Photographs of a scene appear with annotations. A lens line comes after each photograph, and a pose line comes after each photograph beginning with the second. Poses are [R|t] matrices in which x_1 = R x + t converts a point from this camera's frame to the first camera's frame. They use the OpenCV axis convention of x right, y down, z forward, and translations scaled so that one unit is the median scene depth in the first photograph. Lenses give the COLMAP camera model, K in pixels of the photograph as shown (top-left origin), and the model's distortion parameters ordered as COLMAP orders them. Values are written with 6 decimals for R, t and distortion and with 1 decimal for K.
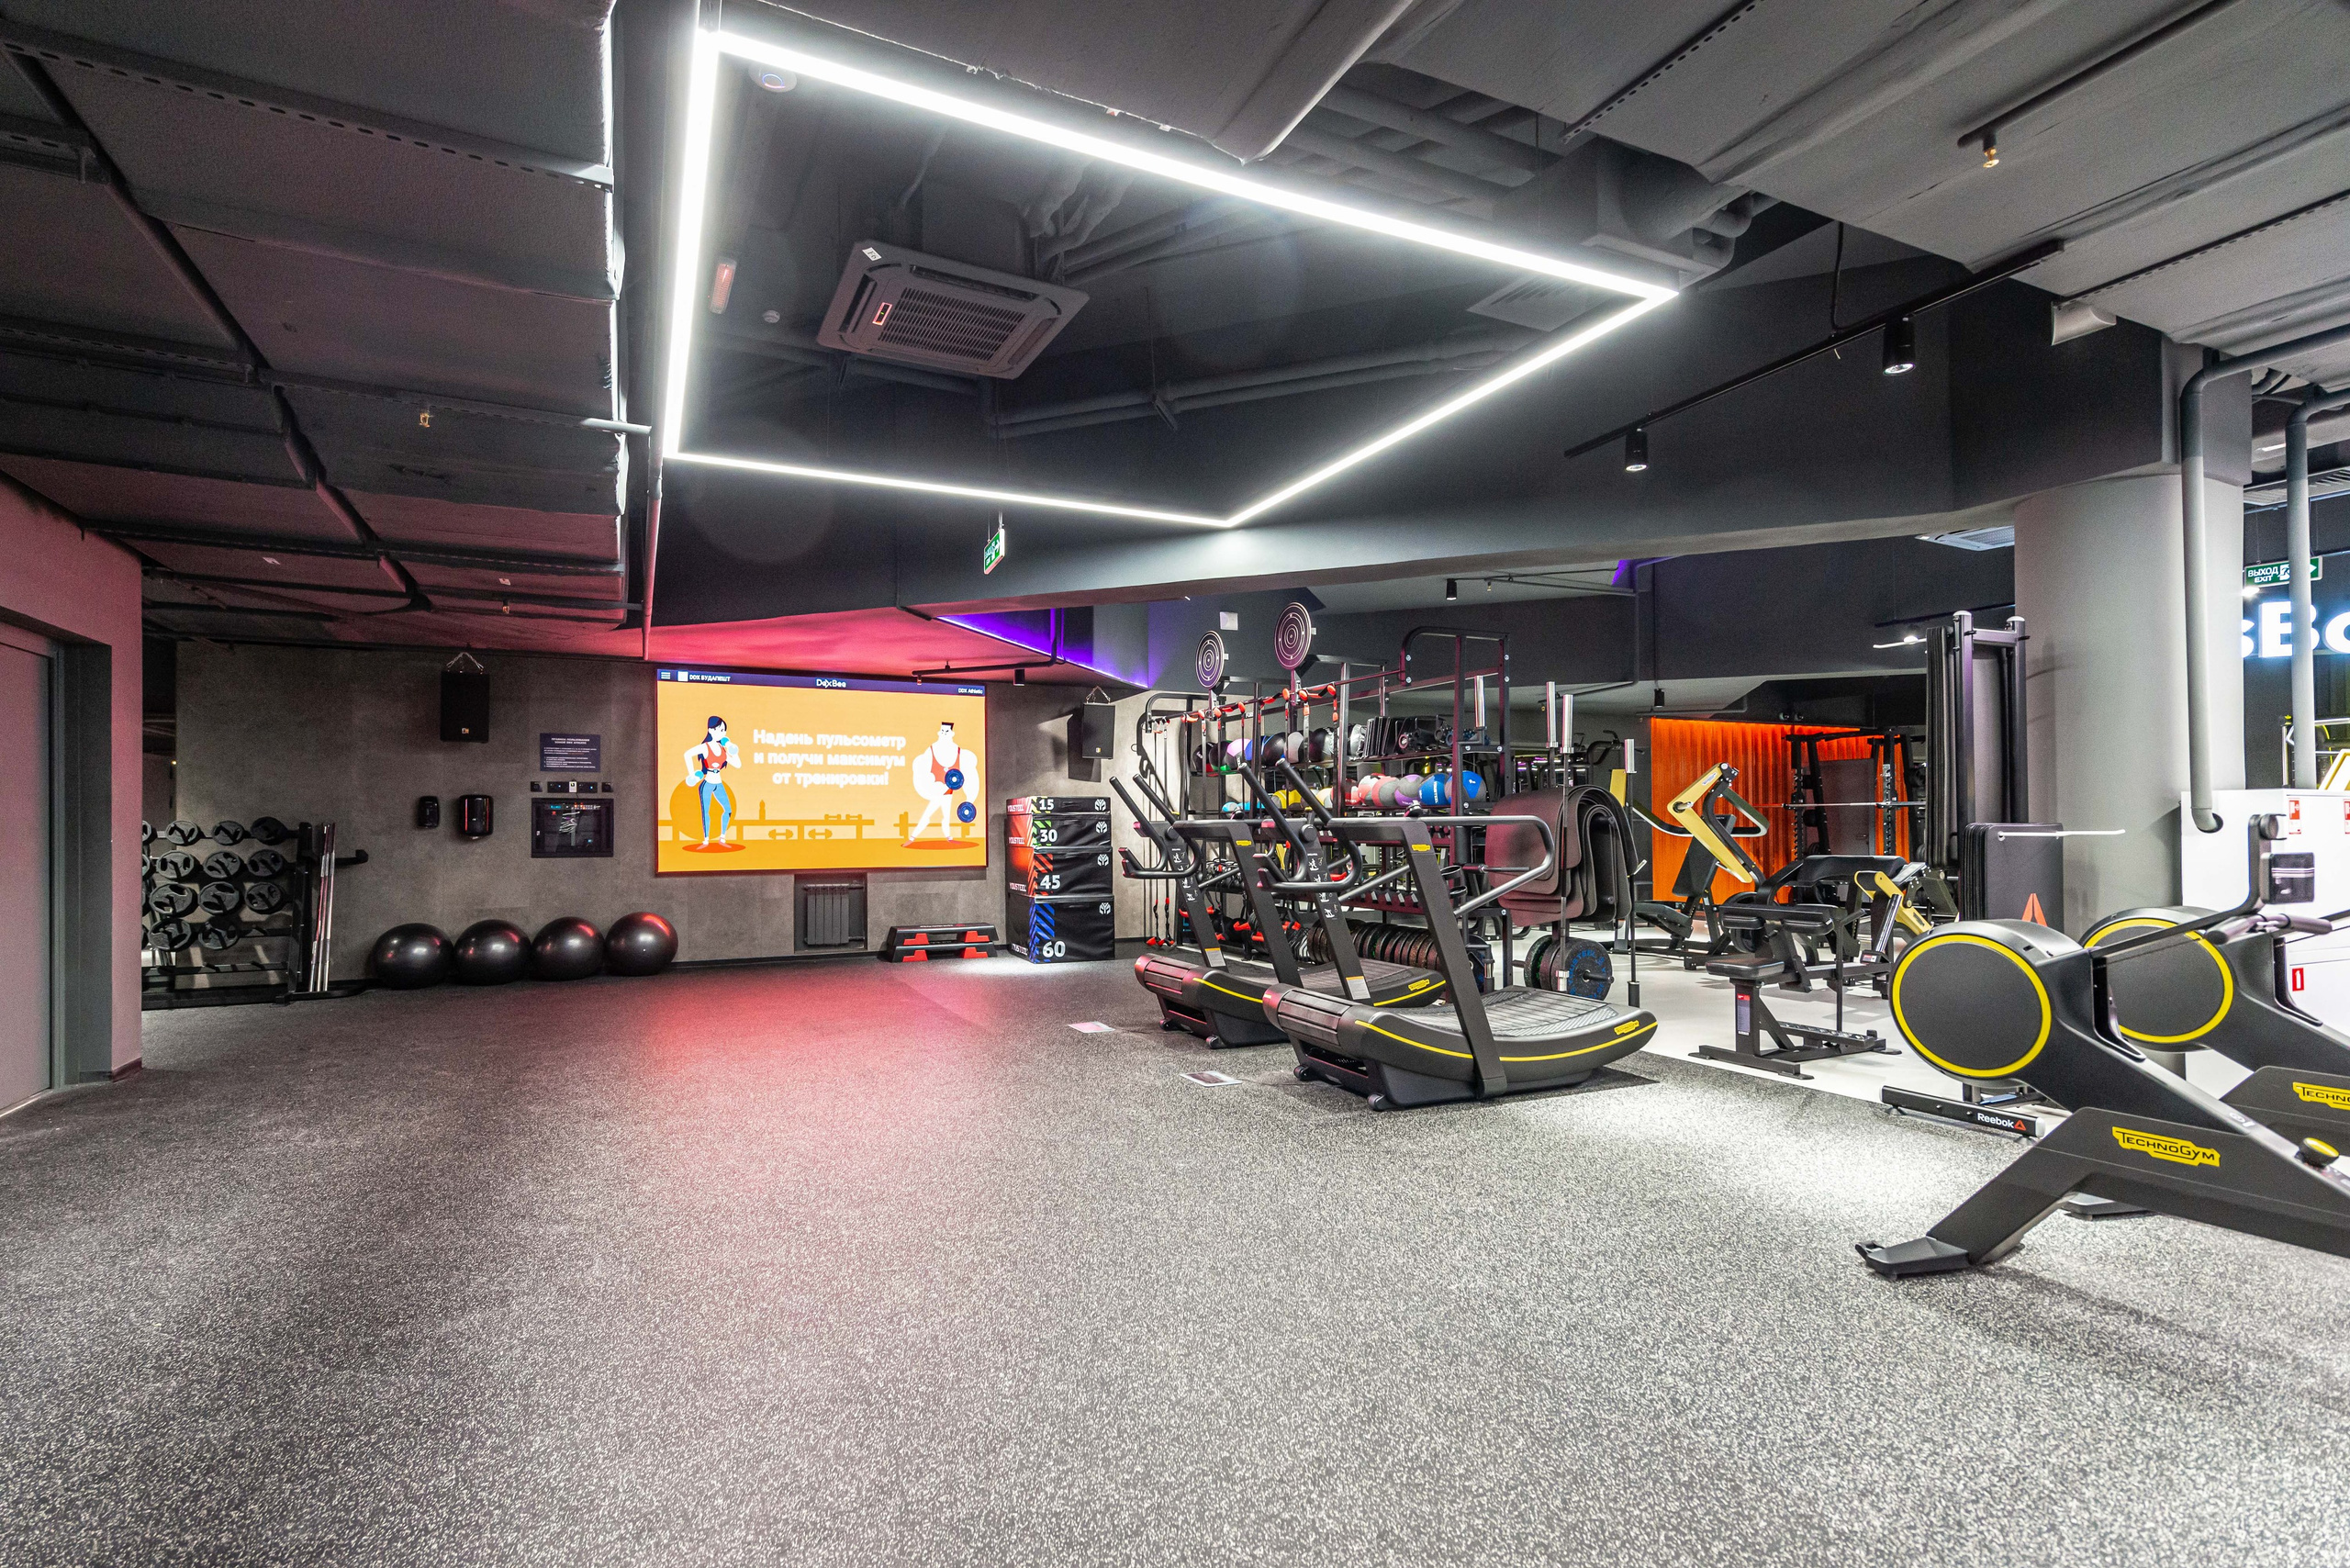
lens RADIAL K [[1066.7, 0, 1139.4], [0, 1066.7, 822.6], [0, 0, 1]] dist [0.003312, 0.000287]
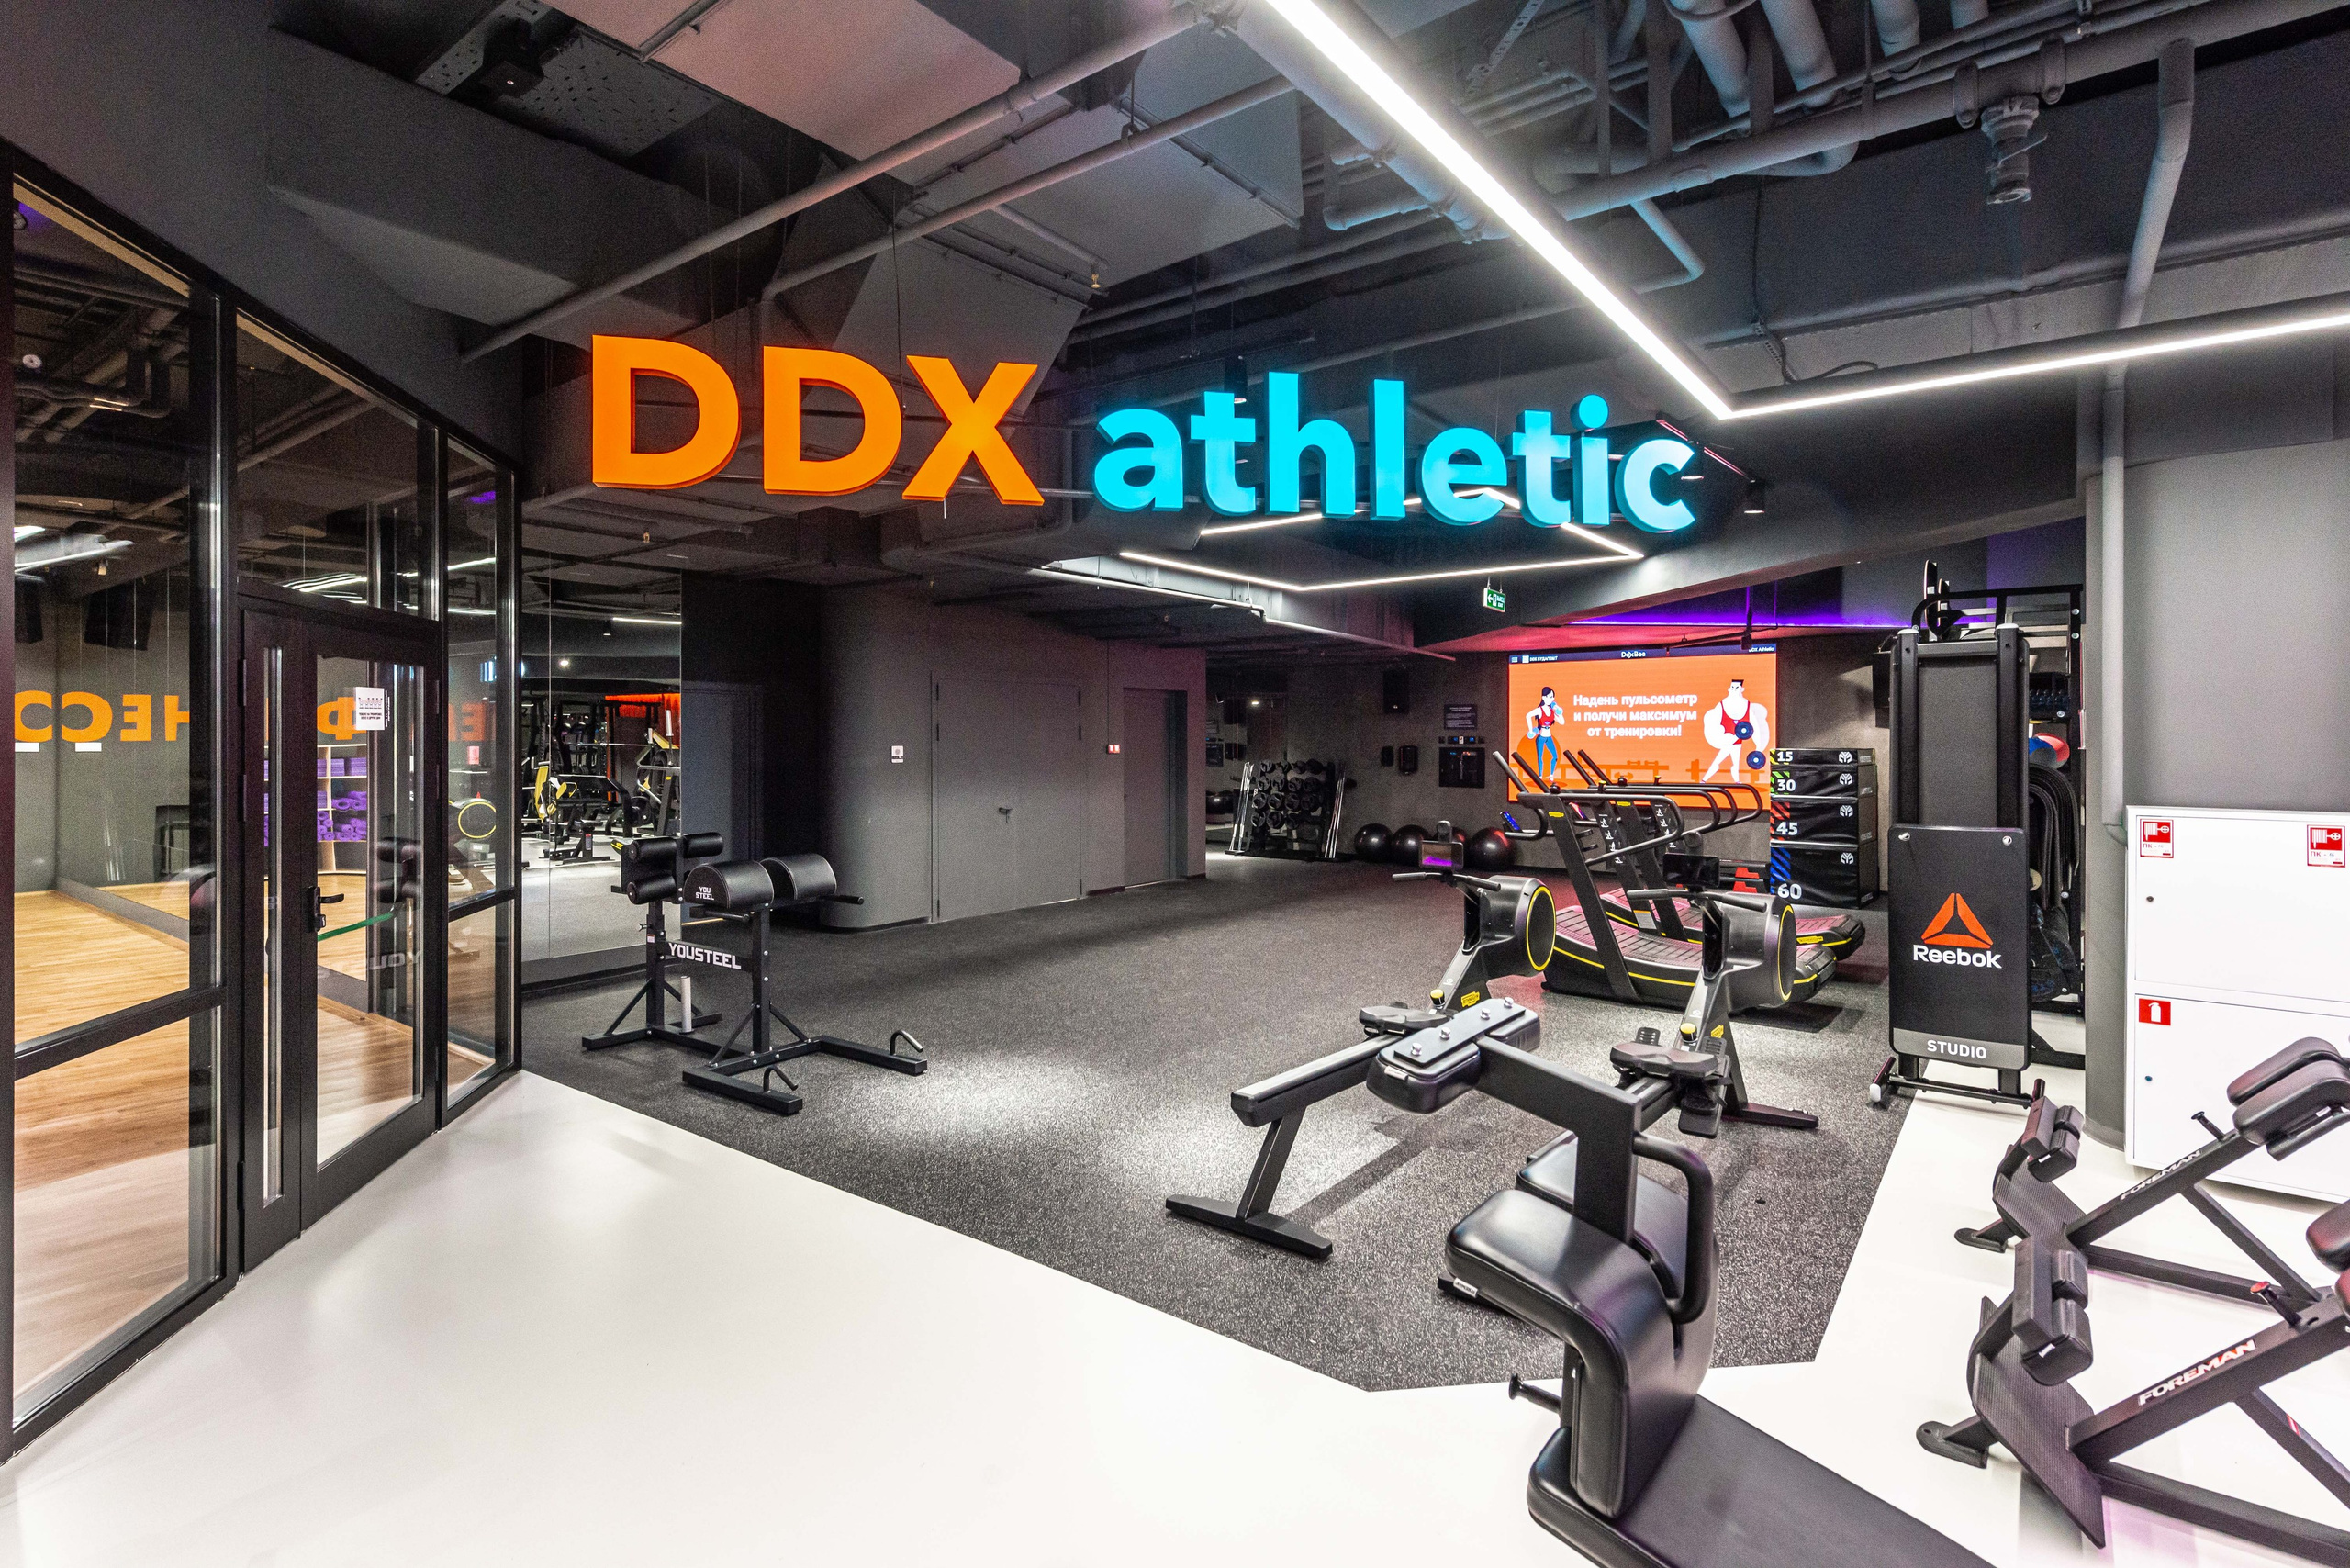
lens RADIAL K [[1158.0, 0, 1159.6], [0, 1158.0, 738.4], [0, 0, 1]] dist [0.001351, 0.000095]
pose [[0.454494, 0.004898, -0.890736, 0.670059], [0.000155, 0.999984, 0.005577, -0.041851], [0.890750, -0.002673, 0.454486, -0.099146]]
